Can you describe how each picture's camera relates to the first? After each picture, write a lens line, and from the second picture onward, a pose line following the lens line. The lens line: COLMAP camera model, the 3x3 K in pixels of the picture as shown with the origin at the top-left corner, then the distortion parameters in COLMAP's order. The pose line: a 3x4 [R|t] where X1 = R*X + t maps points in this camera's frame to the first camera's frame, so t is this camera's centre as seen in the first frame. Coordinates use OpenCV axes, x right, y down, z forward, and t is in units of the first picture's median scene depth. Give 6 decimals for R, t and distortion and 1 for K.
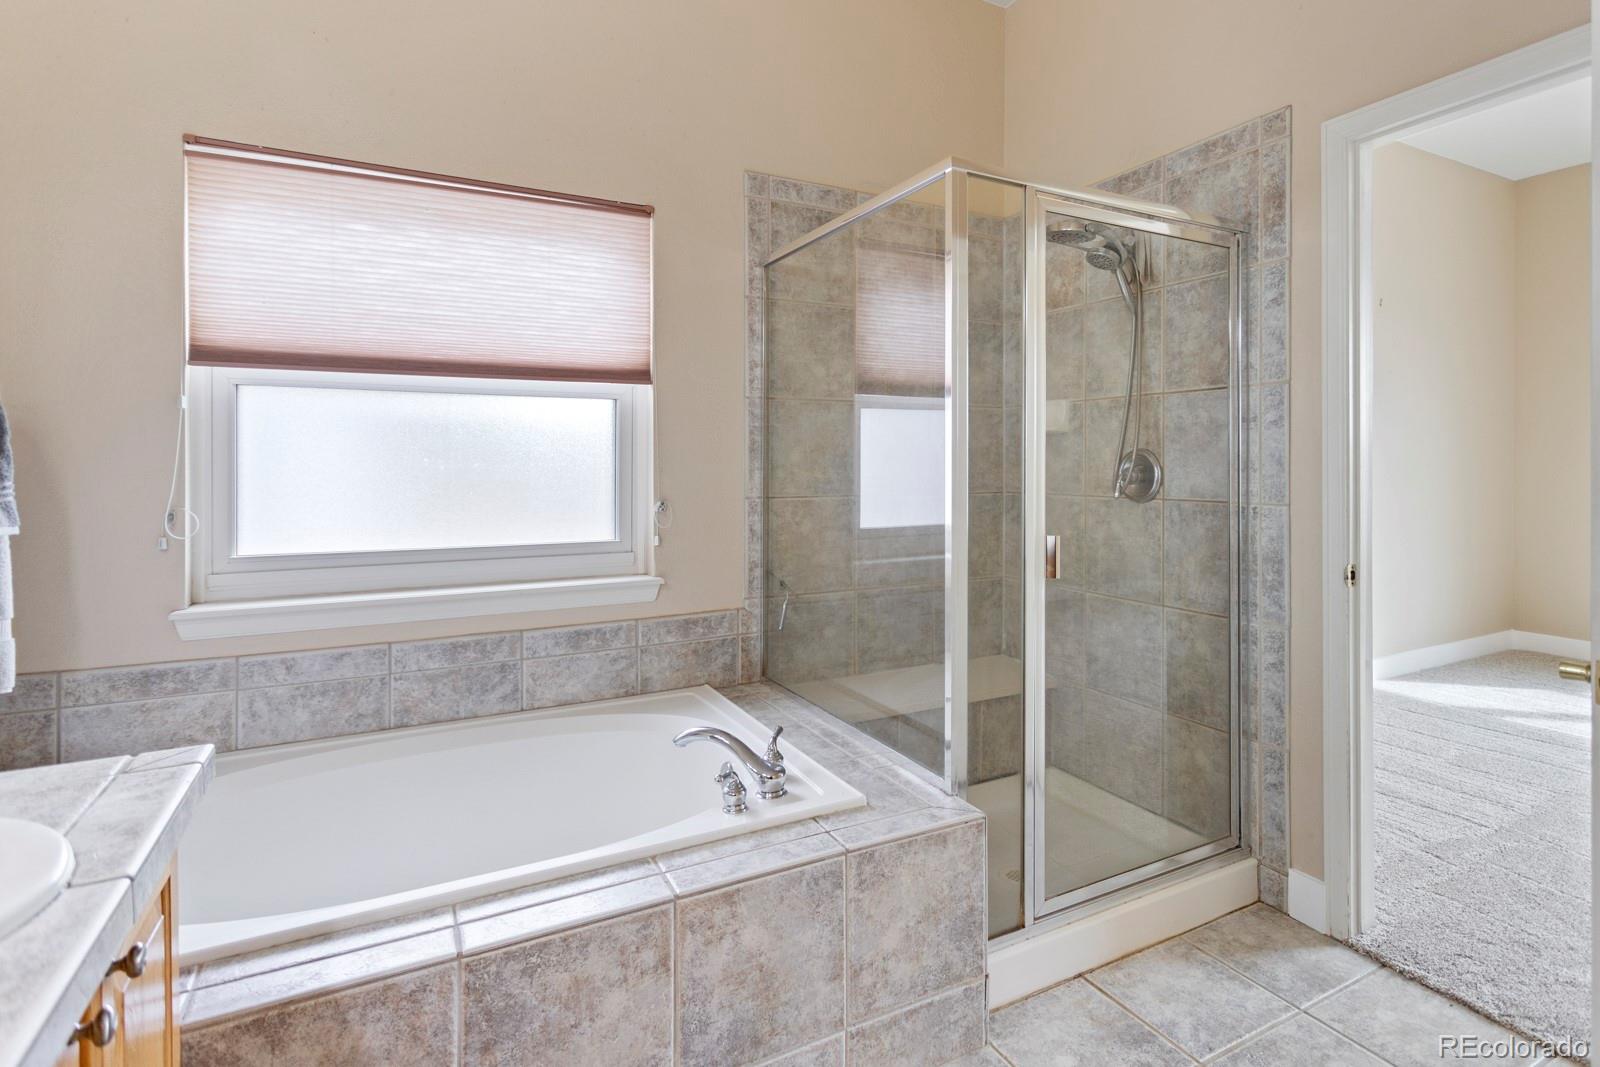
lens RADIAL K [[825.0, 0, 842.9], [0, 825.0, 465.4], [0, 0, 1]] dist [0.000881, 0.003317]
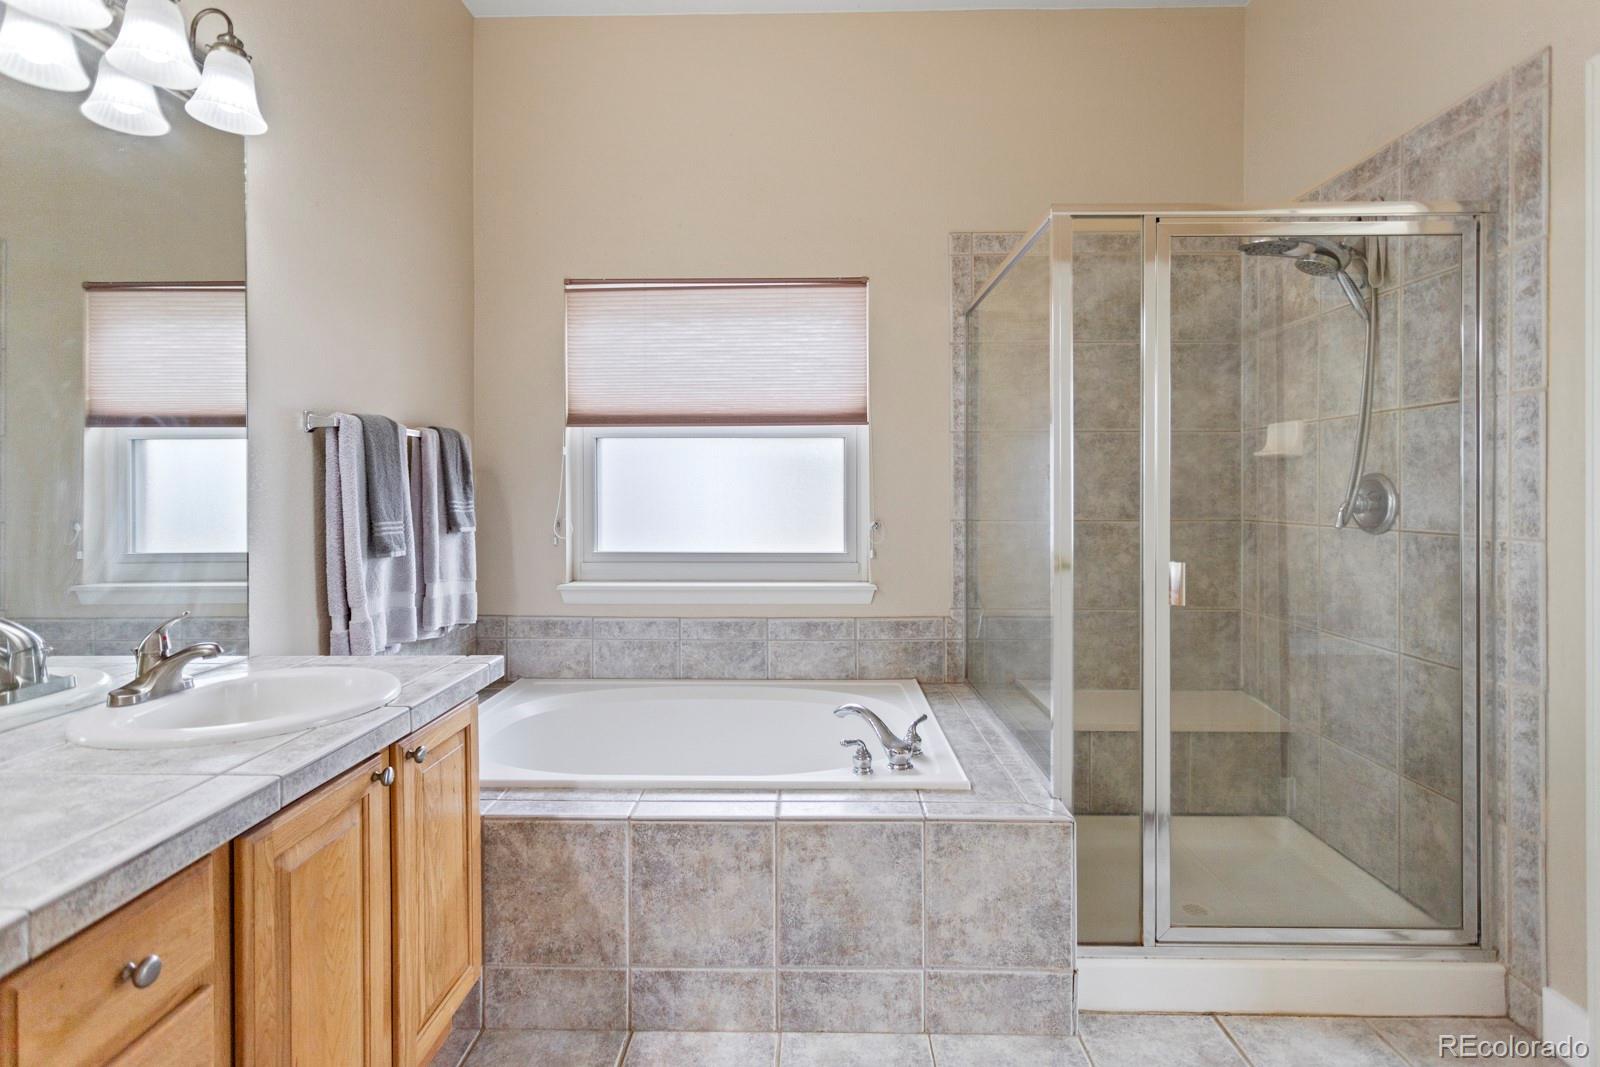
lens RADIAL K [[763.0, 0, 794.5], [0, 763.0, 497.2], [0, 0, 1]] dist [0.002305, 0.001227]
pose [[0.863278, 0.004012, -0.504713, 0.279456], [-0.000986, 0.999980, 0.006263, 0.001207], [0.504728, -0.004909, 0.863265, -0.023272]]
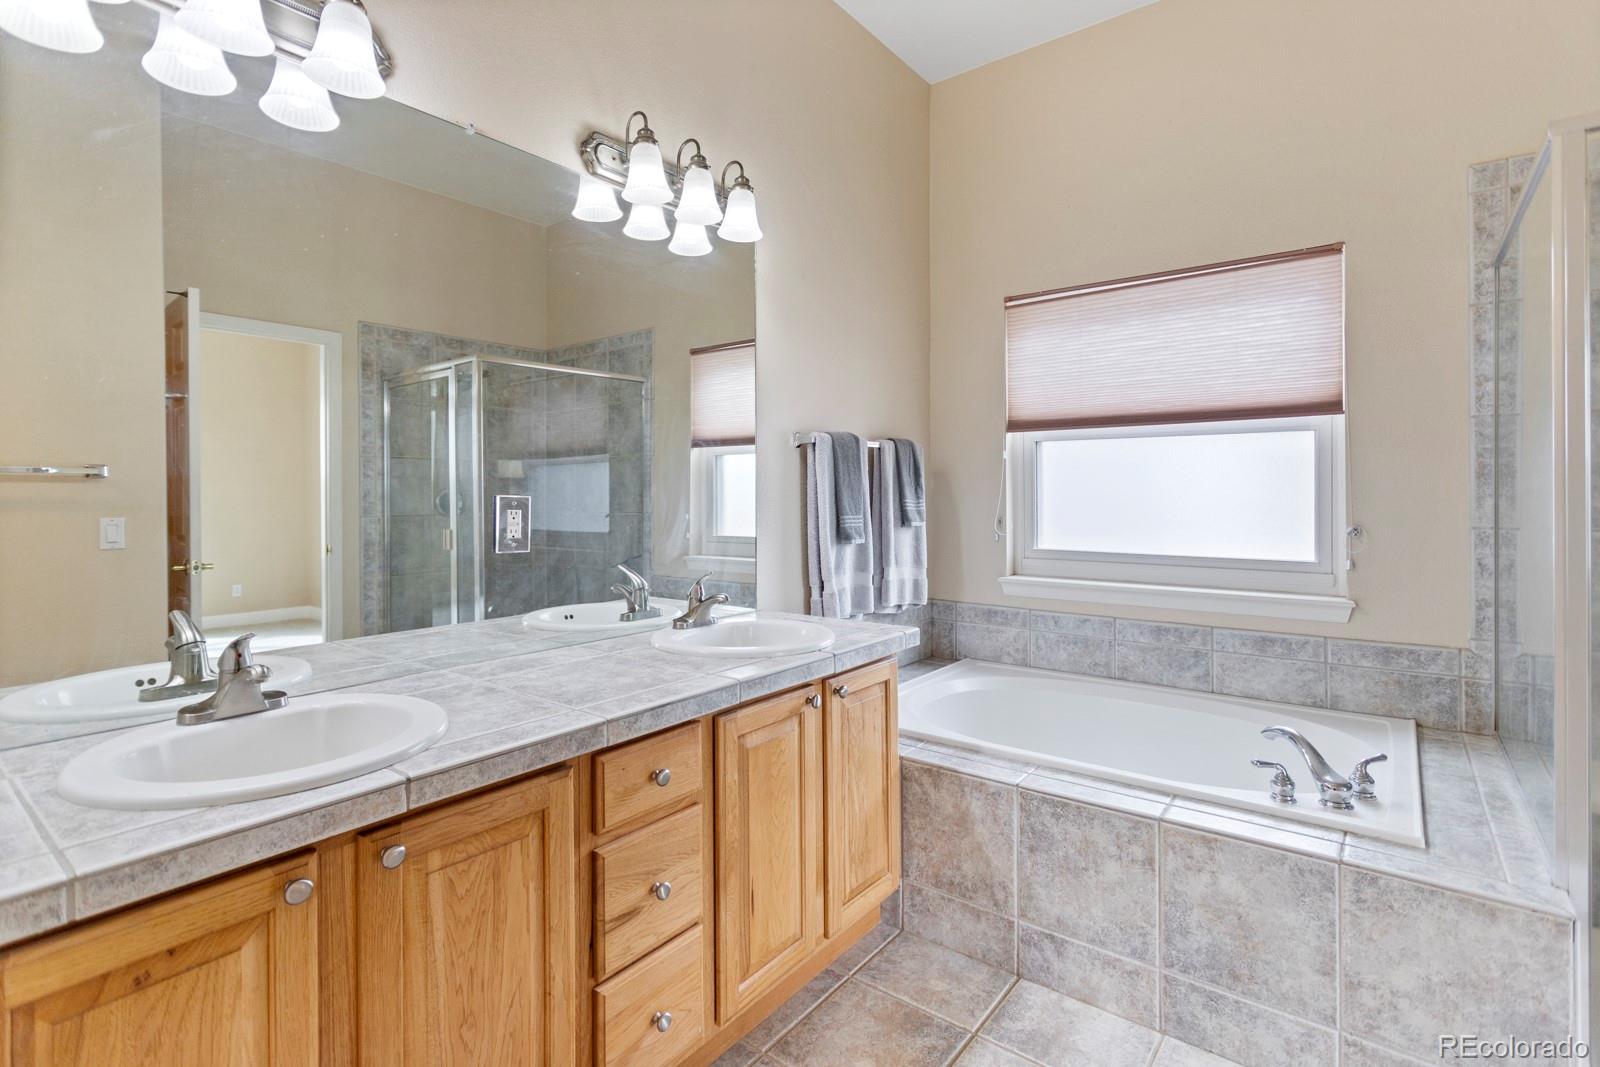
lens RADIAL K [[763.0, 0, 805.8], [0, 763.0, 496.6], [0, 0, 1]] dist [0.002305, 0.001227]
pose [[0.398324, 0.005295, -0.917229, 0.442171], [-0.000329, 0.999984, 0.005630, 0.000818], [0.917245, -0.001941, 0.398320, -0.003037]]
